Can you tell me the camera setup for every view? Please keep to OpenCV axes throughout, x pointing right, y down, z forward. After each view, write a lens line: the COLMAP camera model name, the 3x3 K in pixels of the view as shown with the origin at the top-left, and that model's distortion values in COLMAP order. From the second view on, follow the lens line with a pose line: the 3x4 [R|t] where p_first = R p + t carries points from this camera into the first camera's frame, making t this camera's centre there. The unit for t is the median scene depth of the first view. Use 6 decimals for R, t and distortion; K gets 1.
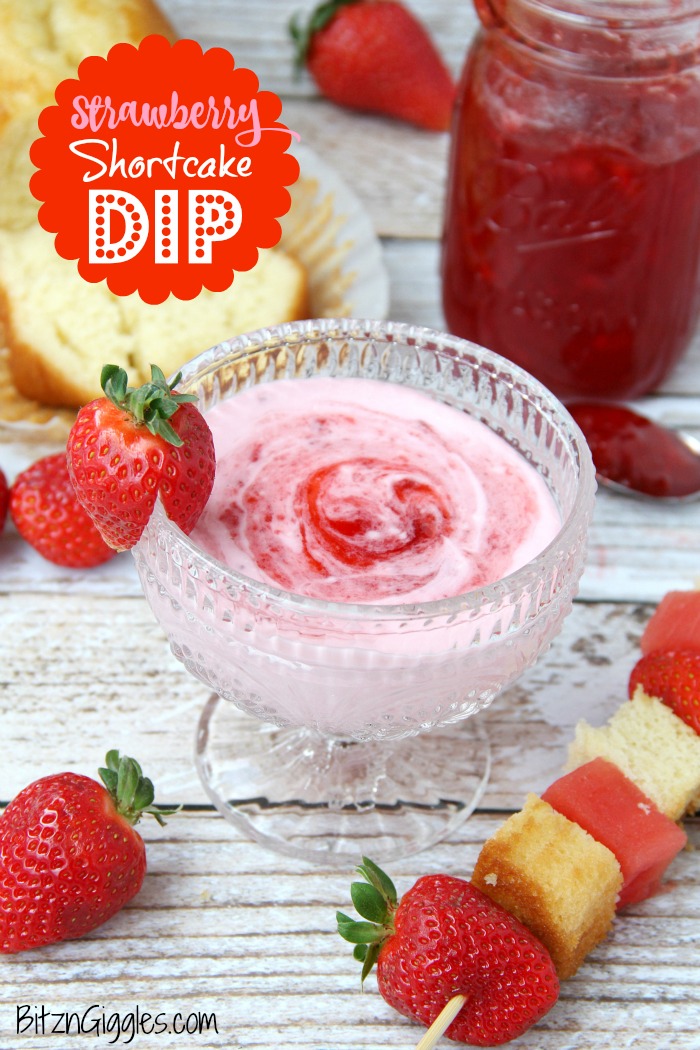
lens RADIAL K [[2708.6, 0, 348.7], [0, 2708.6, 532.7], [0, 0, 1]] dist [0.322609, 0.000000]
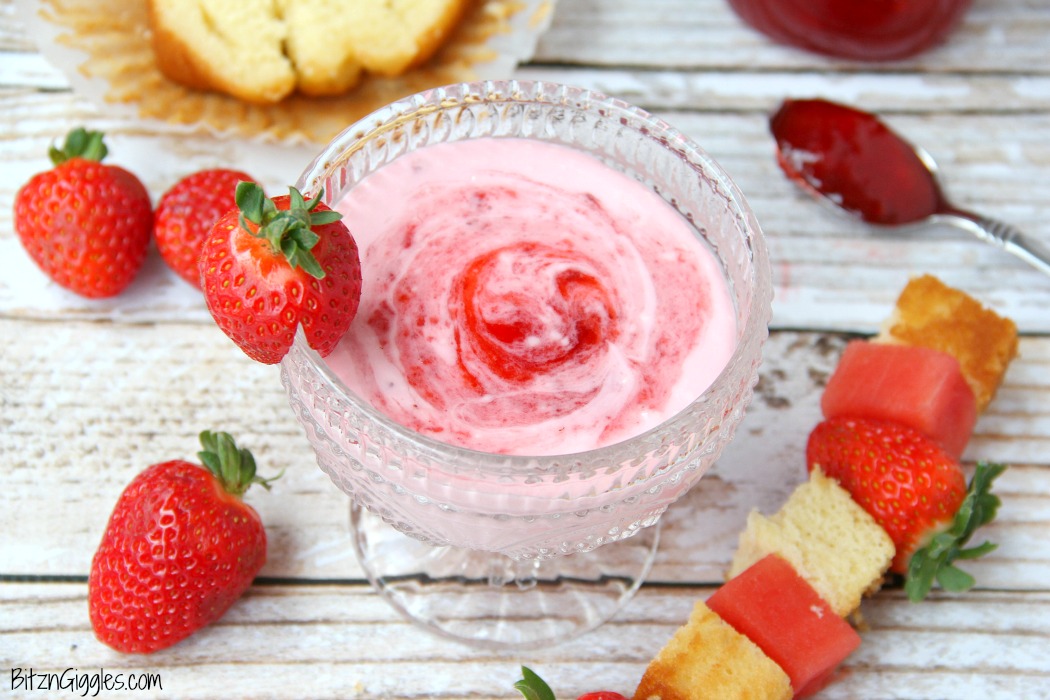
lens RADIAL K [[2703.2, 0, 526.8], [0, 2703.2, 351.9], [0, 0, 1]] dist [0.296585, 0.000000]
pose [[0.999895, 0.007582, -0.012356, 0.017727], [-0.004943, 0.979553, 0.201126, -0.175933], [0.013628, -0.201044, 0.979487, 0.084649]]
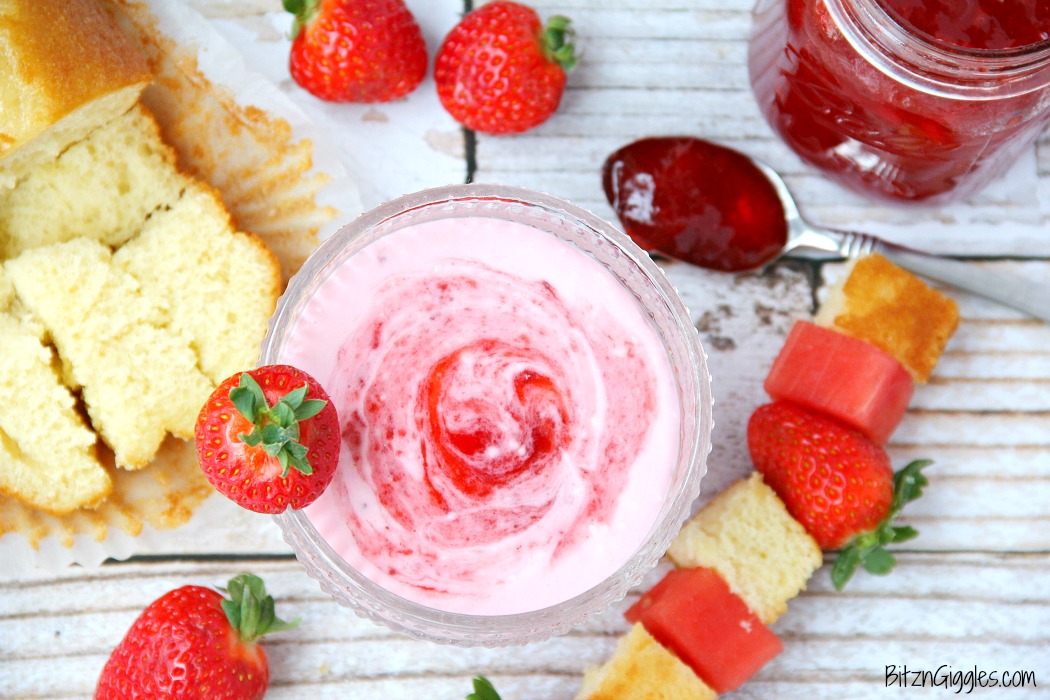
lens RADIAL K [[4777.6, 0, 523.7], [0, 4777.6, 350.3], [0, 0, 1]] dist [0.947206, 0.000000]
pose [[0.999526, 0.013068, 0.027867, -0.028788], [-0.027005, 0.806734, 0.590297, -1.049308], [-0.014768, -0.590770, 0.806705, -0.409588]]
